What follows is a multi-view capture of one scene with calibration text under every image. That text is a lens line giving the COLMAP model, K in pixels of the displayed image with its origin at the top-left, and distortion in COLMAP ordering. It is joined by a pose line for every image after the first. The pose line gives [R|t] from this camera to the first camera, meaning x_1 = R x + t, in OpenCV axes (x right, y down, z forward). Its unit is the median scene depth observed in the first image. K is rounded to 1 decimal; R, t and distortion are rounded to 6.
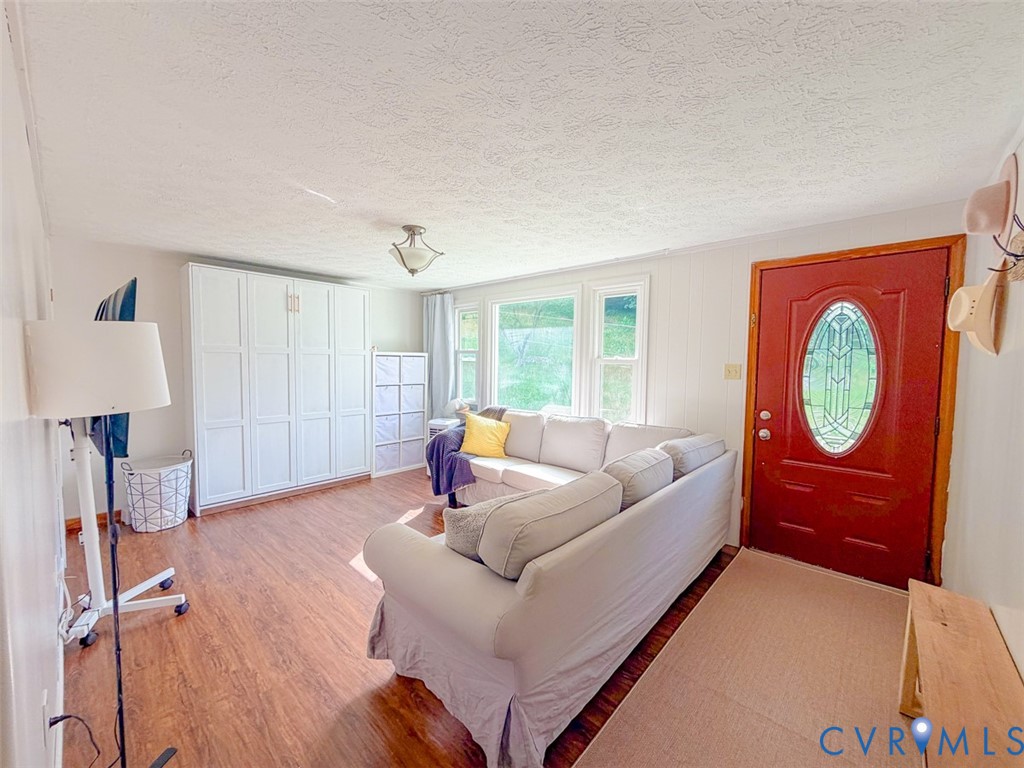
lens RADIAL K [[409.3, 0, 512.2], [0, 409.3, 384.7], [0, 0, 1]] dist [0.002762, 0.000536]
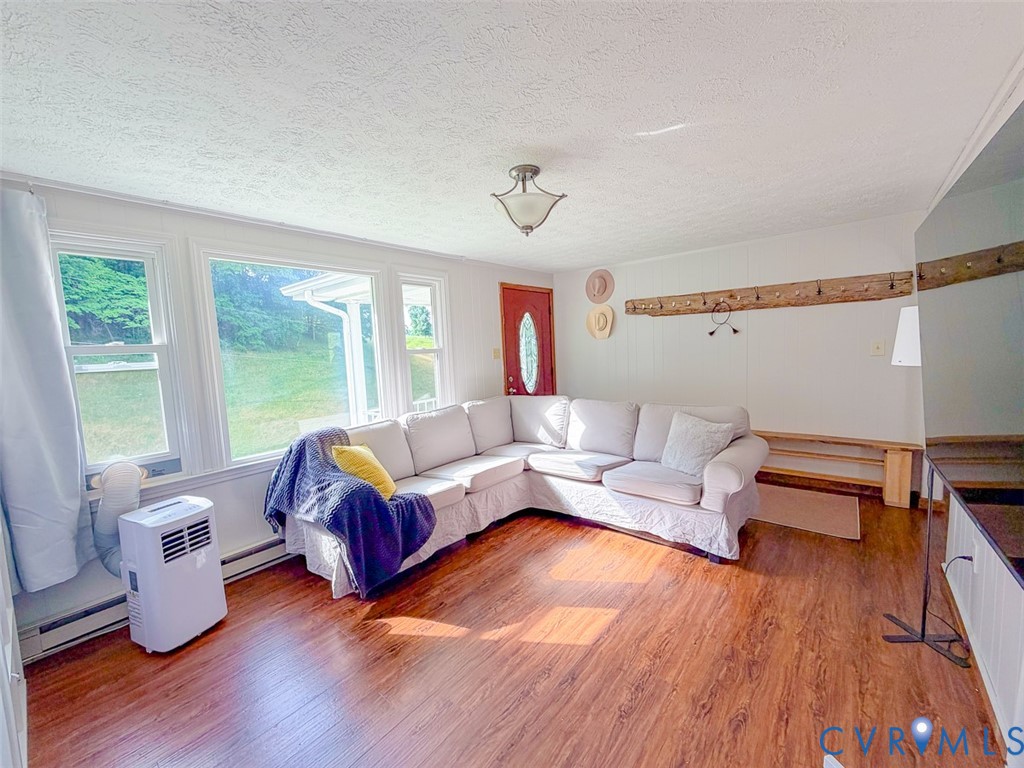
lens RADIAL K [[409.3, 0, 513.0], [0, 409.3, 381.2], [0, 0, 1]] dist [0.002762, 0.000536]
pose [[-0.050452, -0.096211, 0.994082, -1.390950], [0.108022, 0.988984, 0.101200, -0.113008], [-0.992867, 0.112488, -0.039503, 1.497714]]
